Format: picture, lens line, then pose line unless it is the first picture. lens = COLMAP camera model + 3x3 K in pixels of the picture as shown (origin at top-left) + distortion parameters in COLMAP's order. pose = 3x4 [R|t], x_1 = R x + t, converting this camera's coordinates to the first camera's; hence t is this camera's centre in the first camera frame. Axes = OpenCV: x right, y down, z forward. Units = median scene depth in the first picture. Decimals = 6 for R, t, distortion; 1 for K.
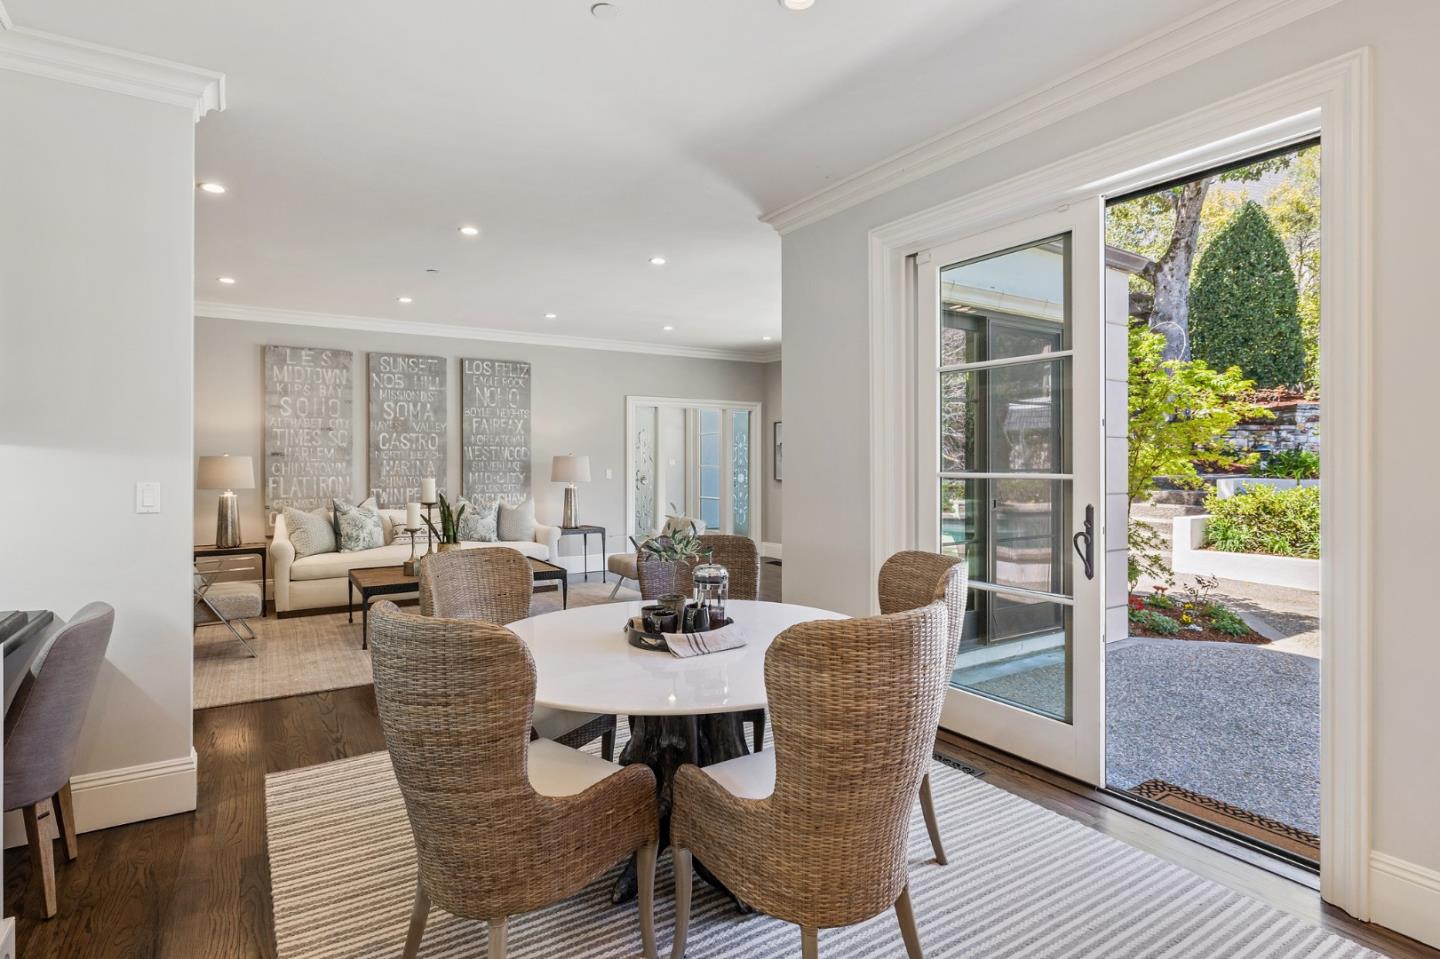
lens RADIAL K [[742.9, 0, 720.9], [0, 742.9, 466.6], [0, 0, 1]] dist [-0.006788, 0.000890]
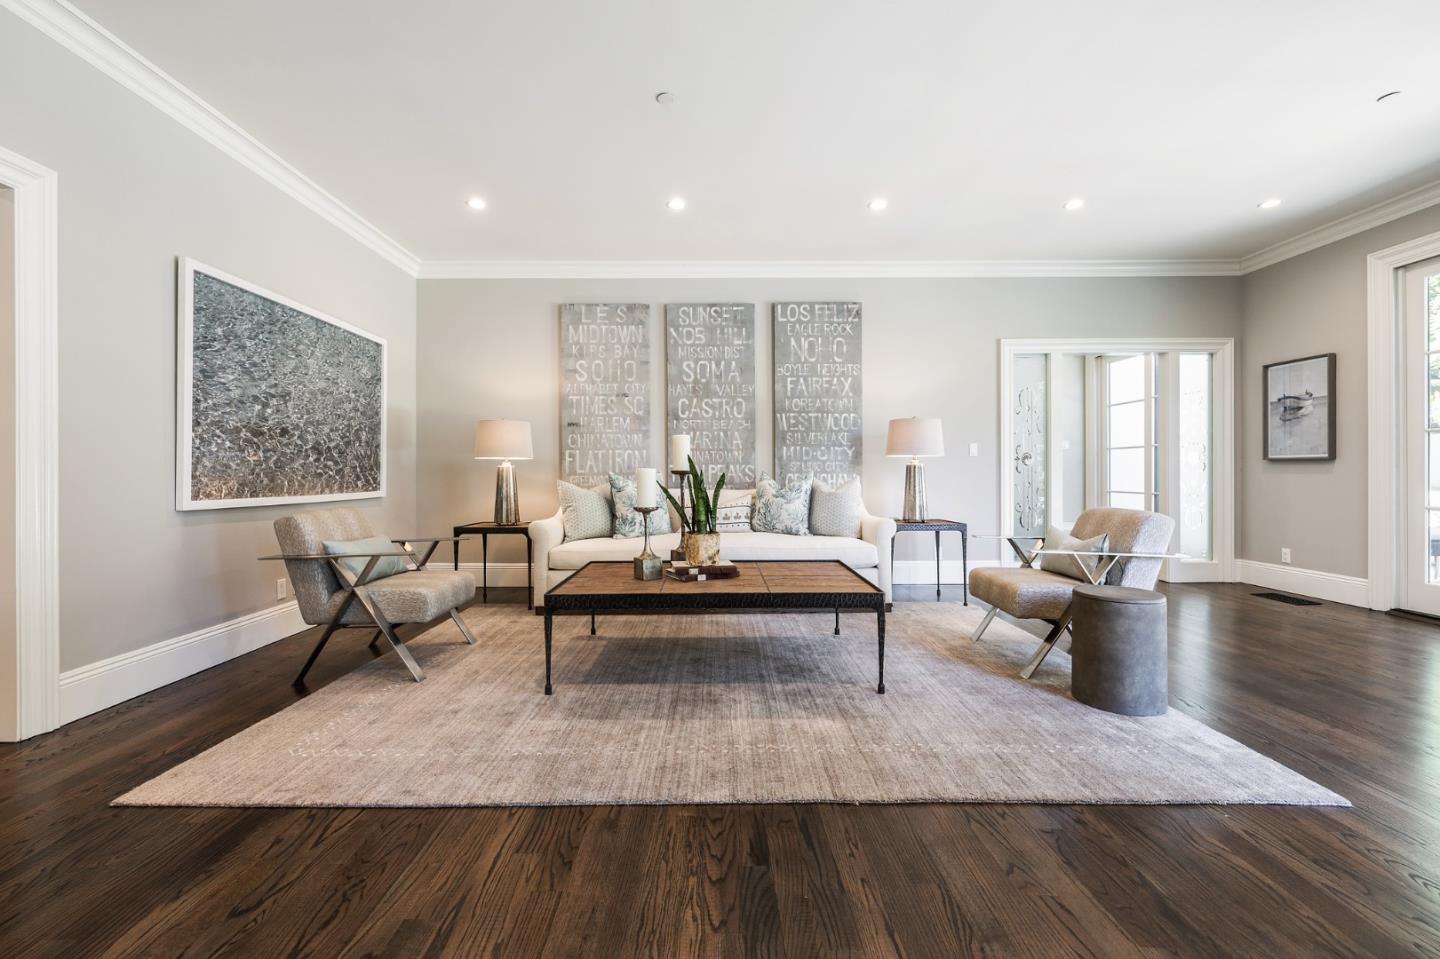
lens RADIAL K [[615.4, 0, 706.2], [0, 615.4, 468.5], [0, 0, 1]] dist [-0.002444, 0.000908]
pose [[0.842688, -0.004324, -0.538385, -0.057812], [-0.001409, 0.999947, -0.010237, 0.040906], [0.538400, 0.009386, 0.842637, 0.427617]]
